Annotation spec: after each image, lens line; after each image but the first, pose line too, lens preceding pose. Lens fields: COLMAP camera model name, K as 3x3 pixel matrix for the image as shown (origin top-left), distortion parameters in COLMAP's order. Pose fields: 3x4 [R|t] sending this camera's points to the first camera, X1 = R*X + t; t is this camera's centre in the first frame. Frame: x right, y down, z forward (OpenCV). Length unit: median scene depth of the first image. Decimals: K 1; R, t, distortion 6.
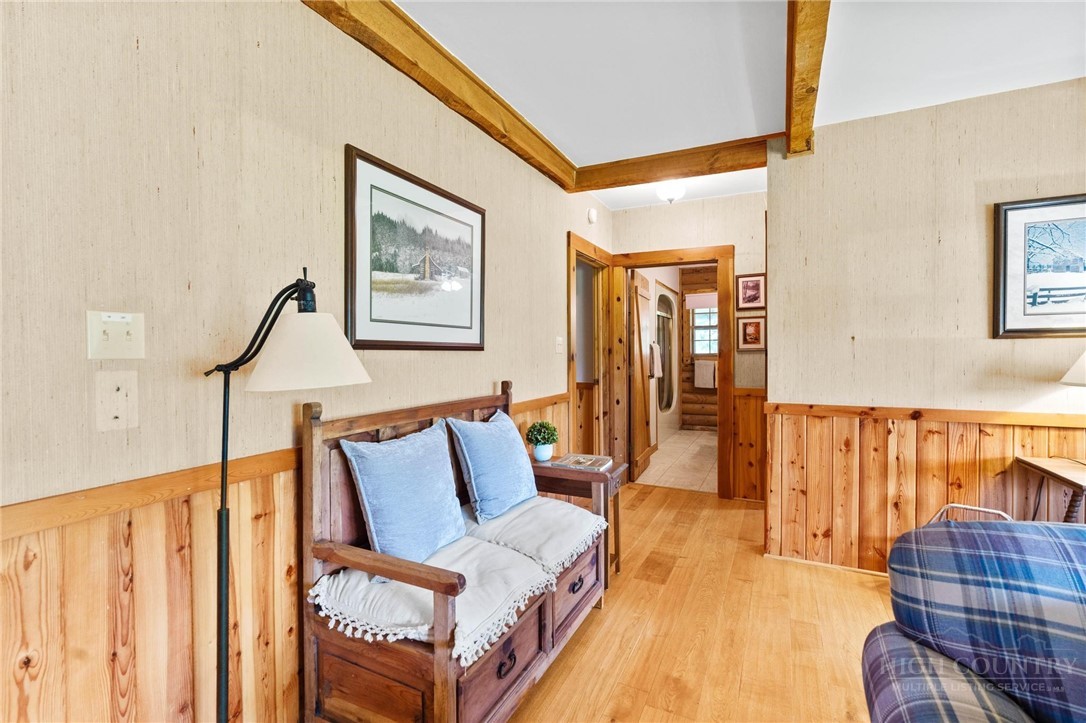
lens RADIAL K [[487.4, 0, 538.4], [0, 487.4, 357.3], [0, 0, 1]] dist [-0.002645, 0.000565]
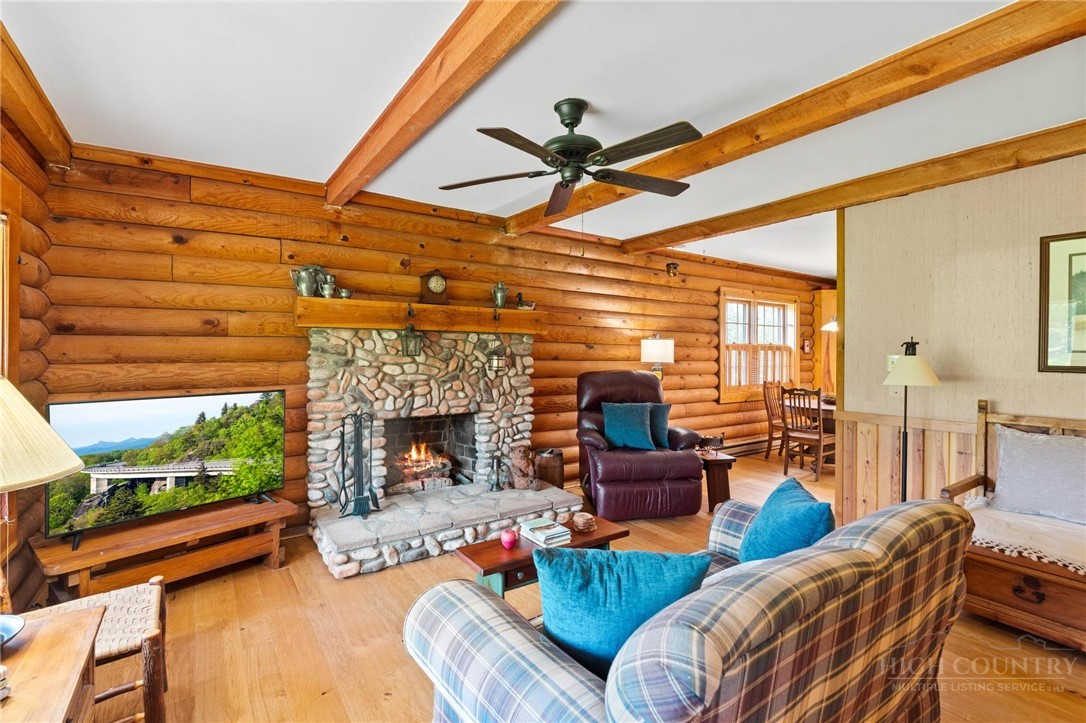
lens RADIAL K [[500.3, 0, 532.4], [0, 500.3, 350.4], [0, 0, 1]] dist [-0.005290, 0.000243]
pose [[-0.489117, 0.000662, -0.872218, 1.260376], [-0.013831, 0.999868, 0.008515, -0.053457], [0.872109, 0.016228, -0.489043, 0.273783]]
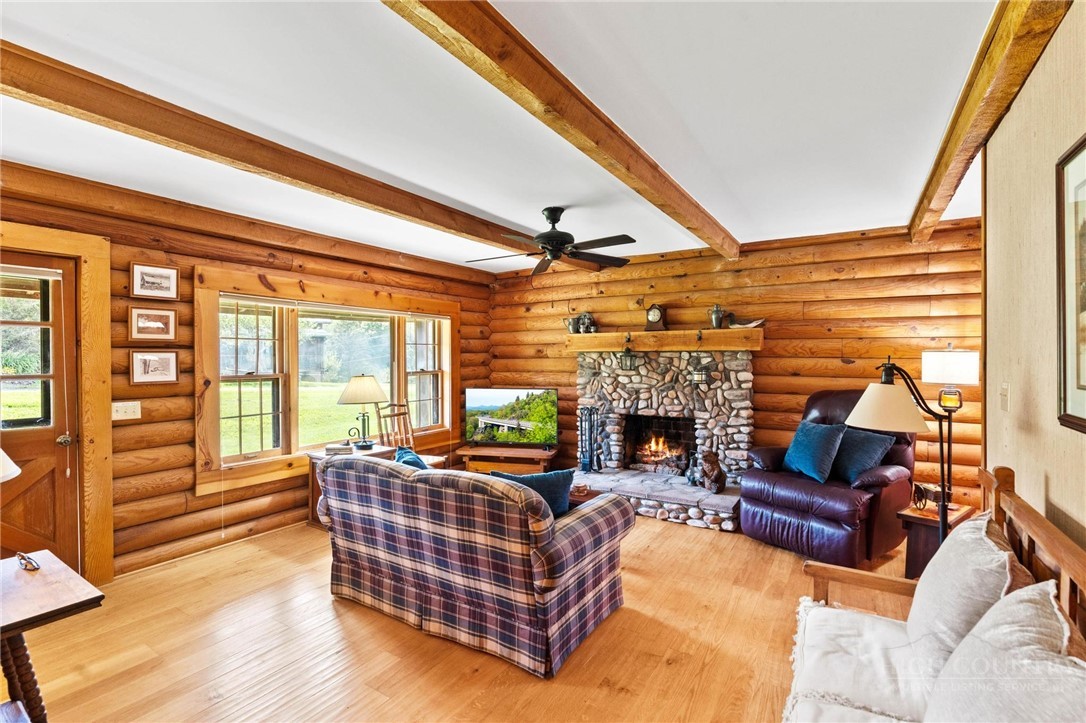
lens RADIAL K [[498.7, 0, 539.0], [0, 498.7, 359.5], [0, 0, 1]] dist [-0.003413, -0.000030]
pose [[-0.994292, 0.007677, 0.106413, 0.245023], [0.009289, 0.999849, 0.014660, -0.099150], [-0.106284, 0.015565, -0.994214, 1.369656]]
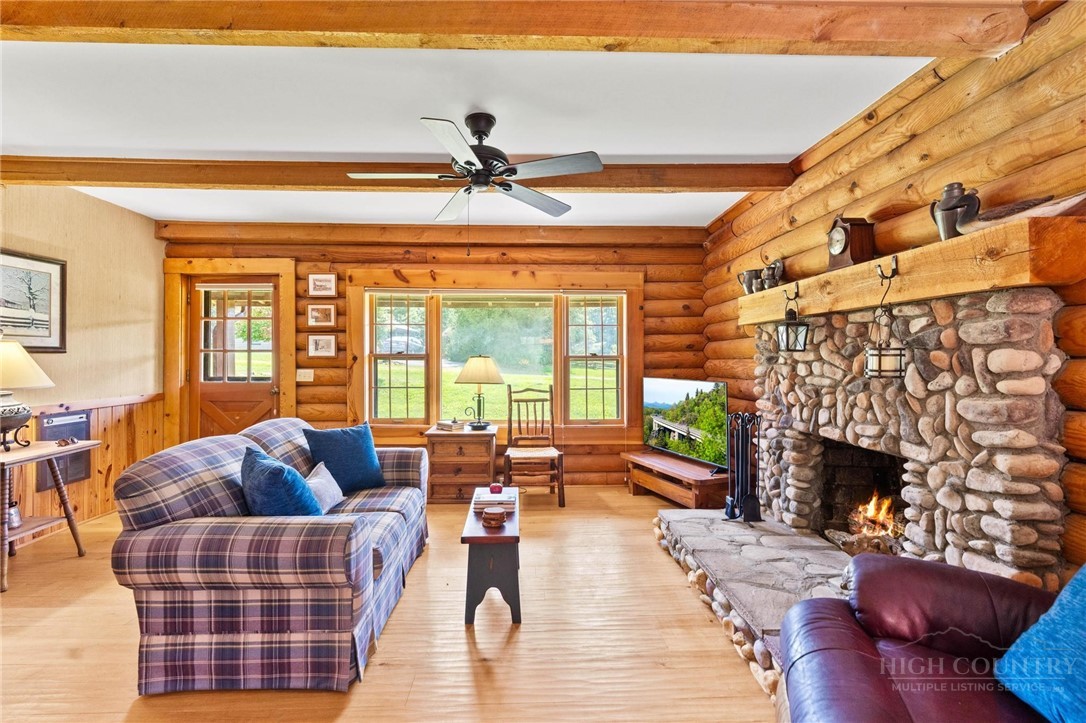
lens RADIAL K [[490.9, 0, 530.2], [0, 490.9, 359.1], [0, 0, 1]] dist [-0.001413, 0.000672]
pose [[-0.473194, 0.002814, 0.880954, -0.632684], [0.012137, 0.999921, 0.003325, -0.010316], [-0.880875, 0.012266, -0.473190, 0.273725]]
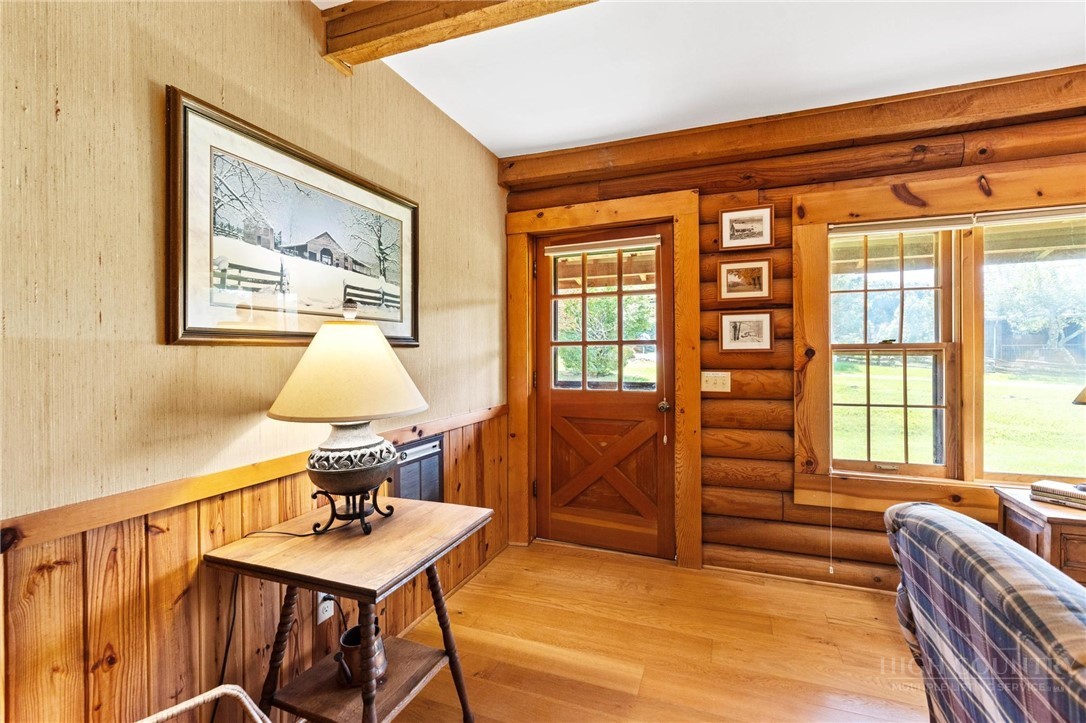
lens RADIAL K [[487.4, 0, 538.4], [0, 487.4, 357.3], [0, 0, 1]] dist [-0.002645, 0.000565]
pose [[-0.094000, 0.000269, 0.995572, 0.389333], [0.018839, 0.999821, 0.001508, -0.018193], [-0.995394, 0.018897, -0.093988, 0.671684]]
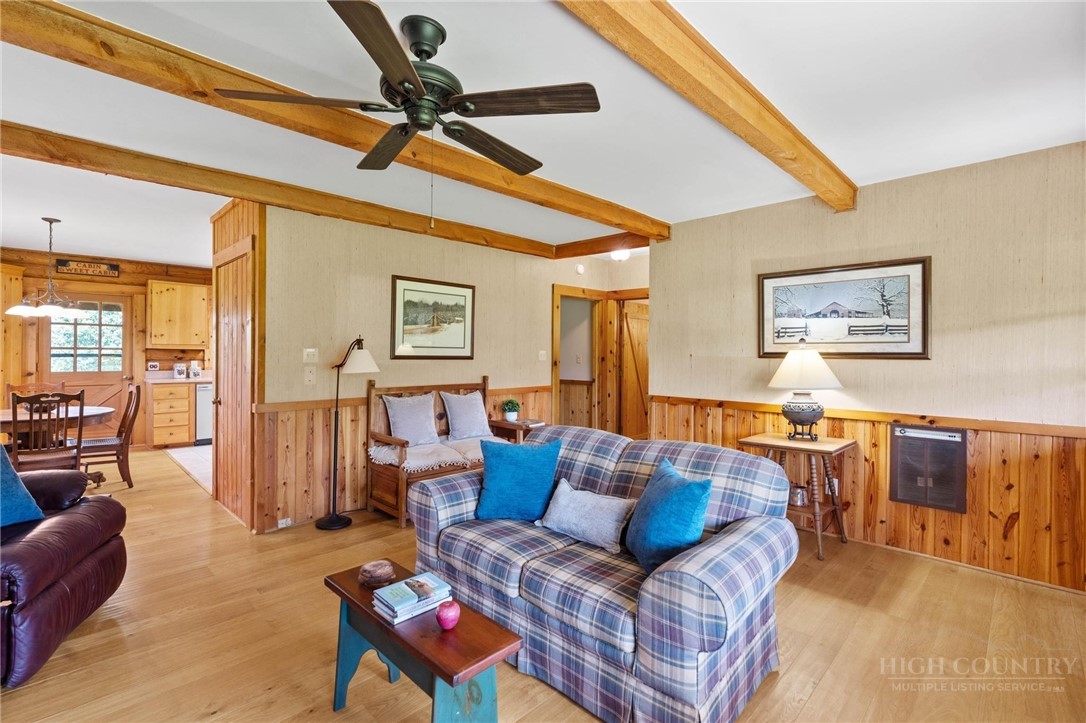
lens RADIAL K [[492.8, 0, 538.2], [0, 492.8, 352.5], [0, 0, 1]] dist [-0.002208, -0.000106]
pose [[0.950587, 0.013566, -0.310163, 0.768265], [-0.017324, 0.999806, -0.009364, -0.029149], [0.309976, 0.014274, 0.950637, -0.796075]]
